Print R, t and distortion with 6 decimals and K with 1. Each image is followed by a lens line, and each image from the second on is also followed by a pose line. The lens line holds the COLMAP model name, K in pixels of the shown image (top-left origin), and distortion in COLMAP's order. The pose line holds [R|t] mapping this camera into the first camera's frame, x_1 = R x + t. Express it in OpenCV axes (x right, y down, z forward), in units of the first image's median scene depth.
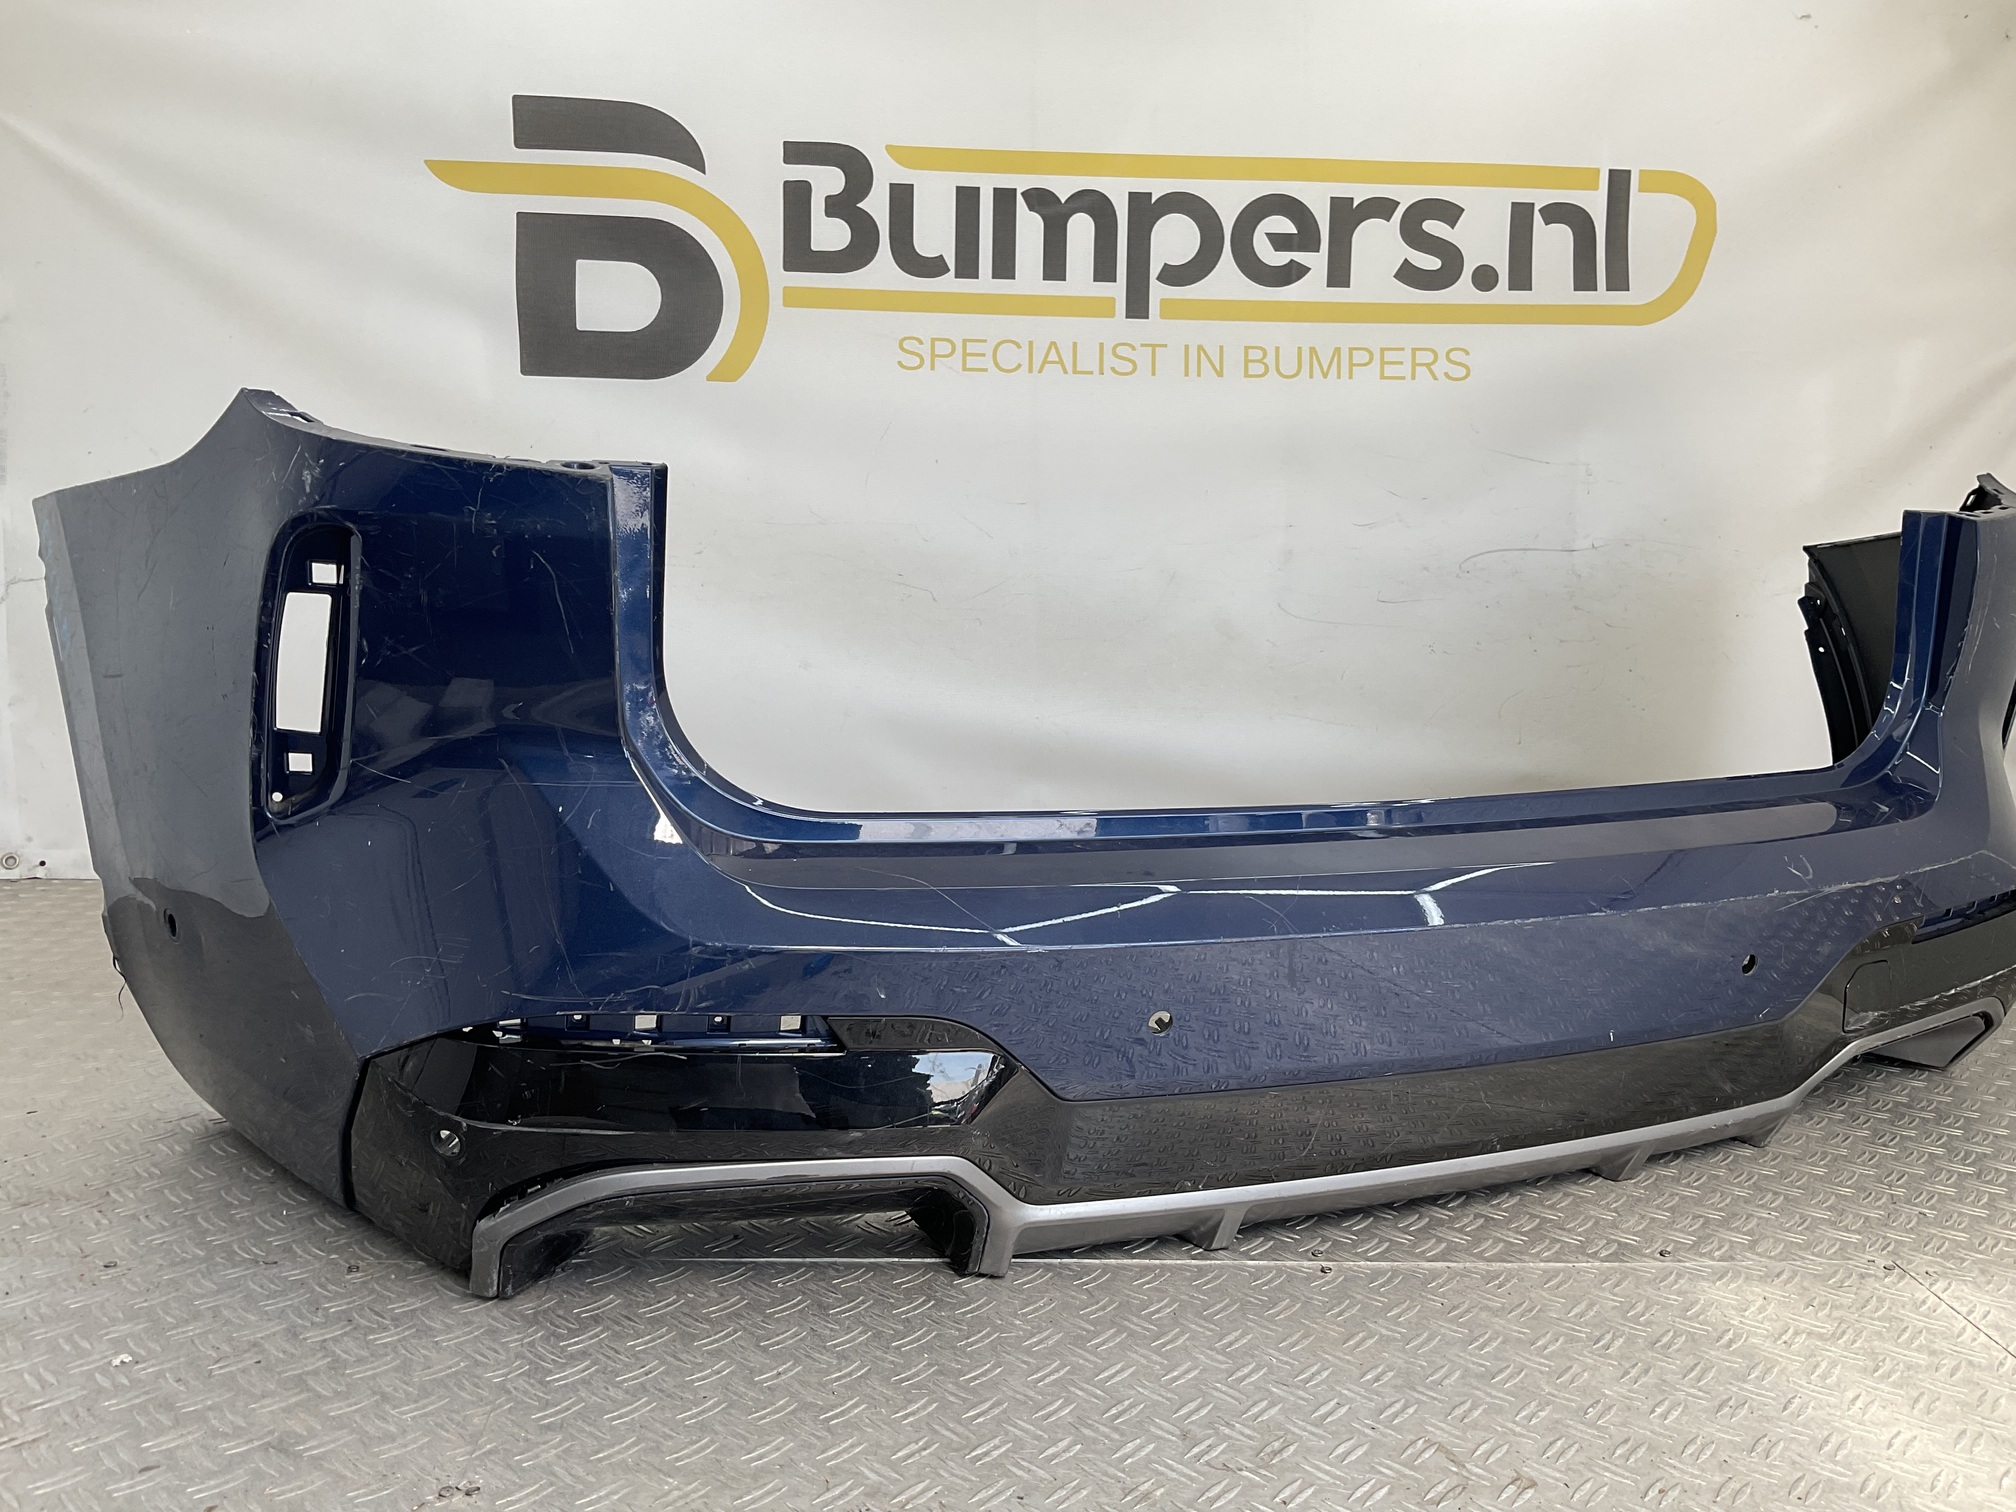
lens RADIAL K [[1666.8, 0, 998.8], [0, 1666.8, 760.6], [0, 0, 1]] dist [0.140244, -0.317907]
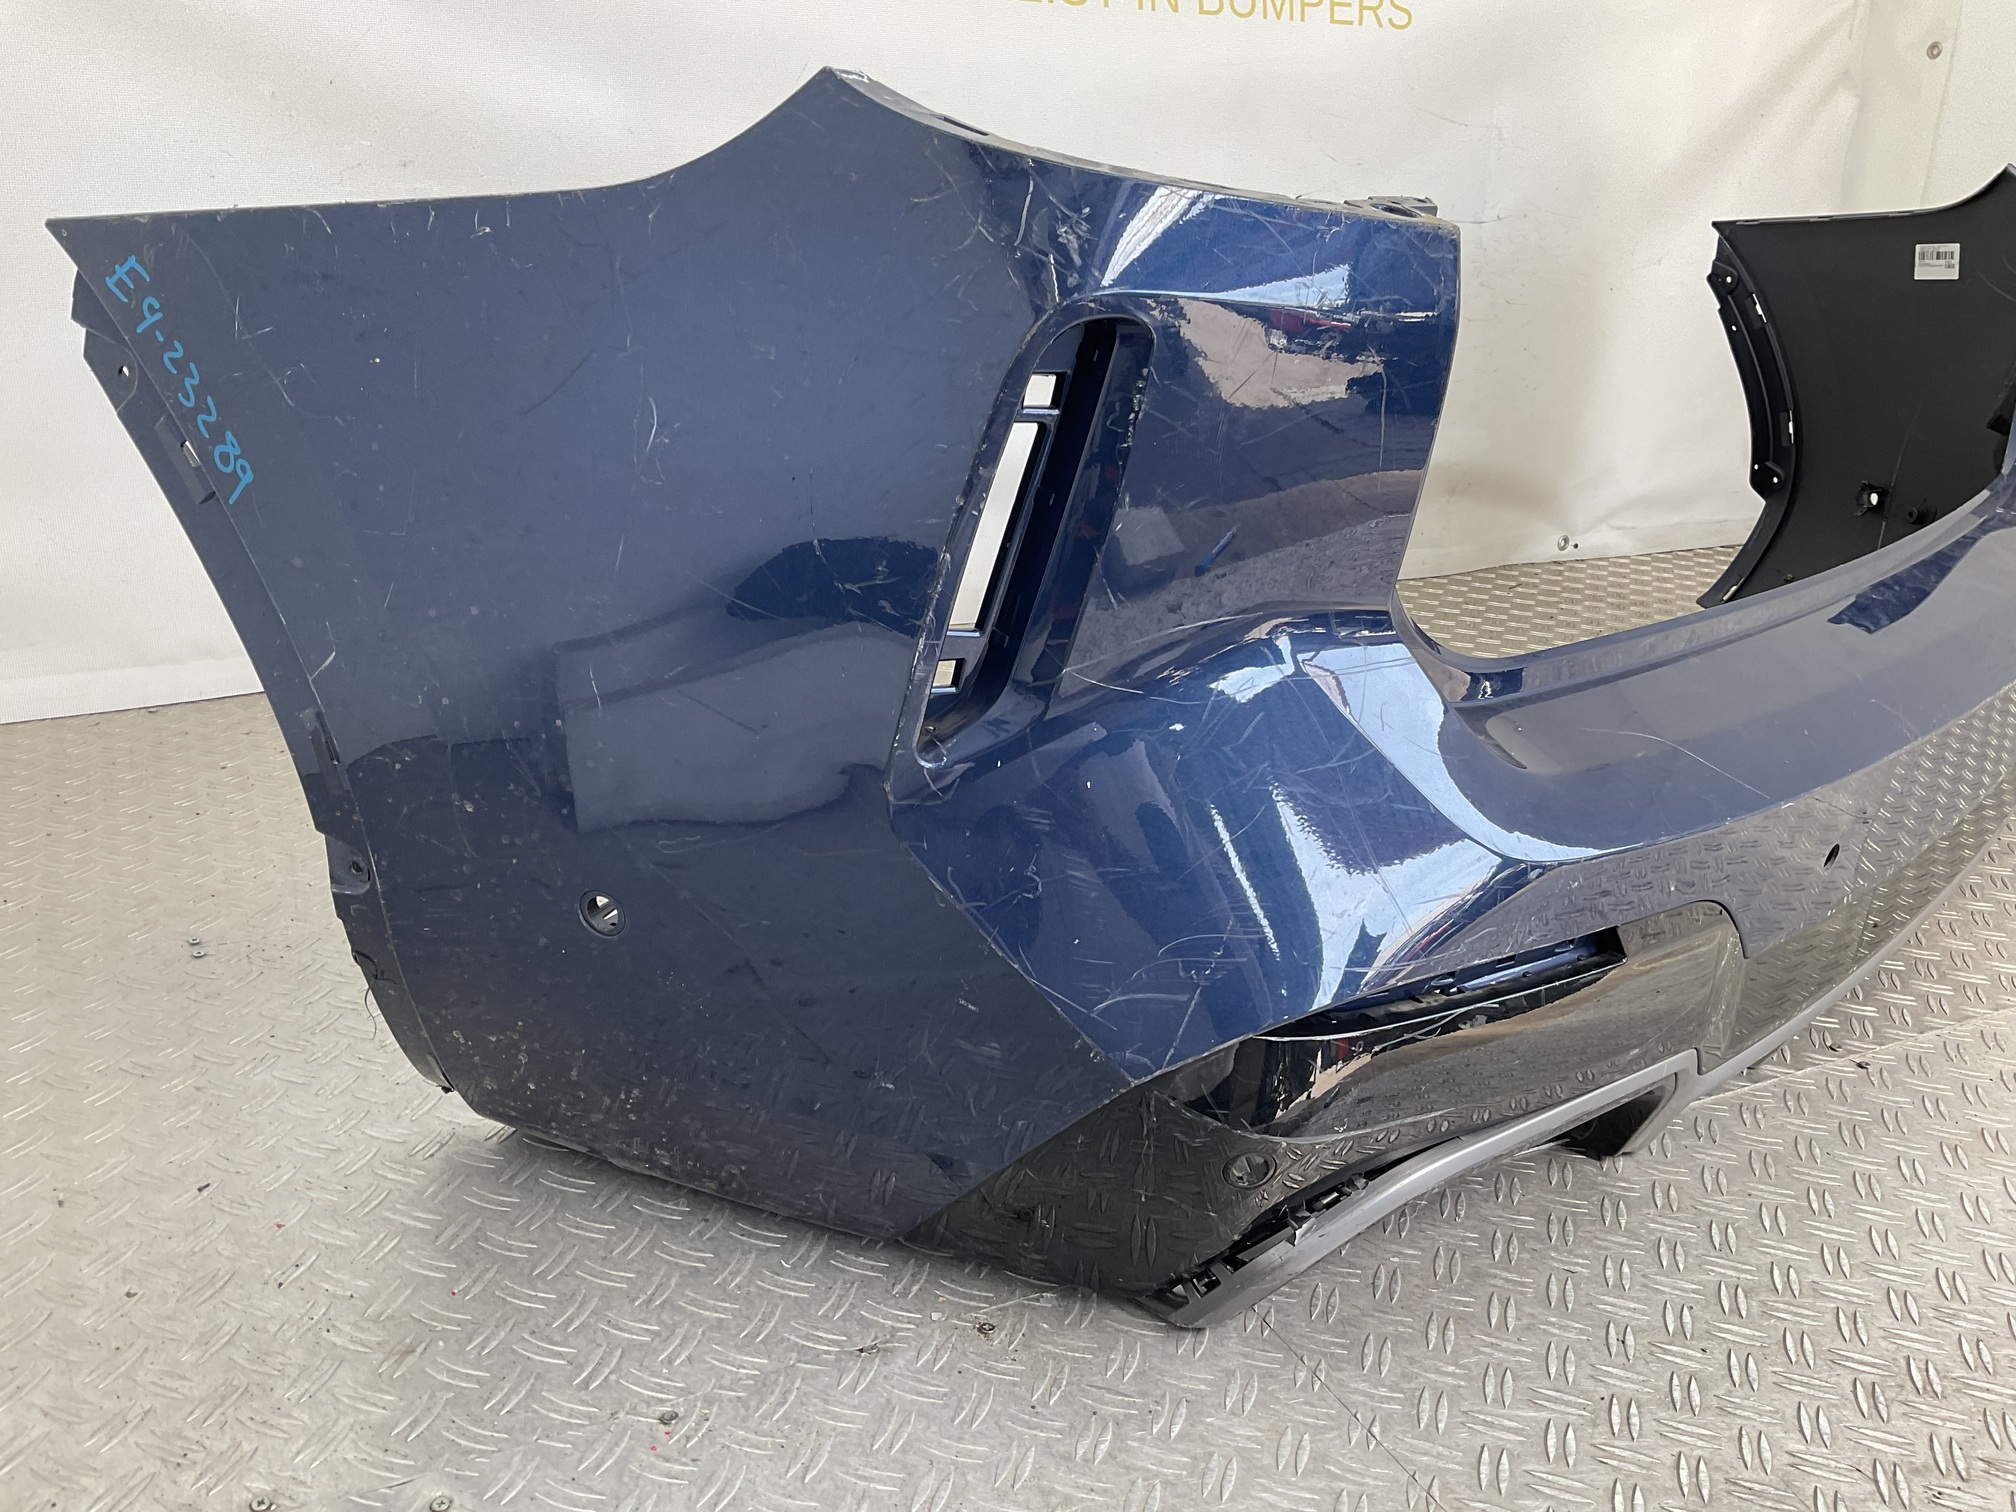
lens RADIAL K [[1683.2, 0, 1008.0], [0, 1683.2, 756.0], [0, 0, 1]] dist [0.072546, -0.122831]
pose [[0.914617, -0.126778, 0.383932, -0.323607], [0.041953, 0.974201, 0.221748, -0.056303], [-0.402140, -0.186707, 0.896339, 0.194683]]
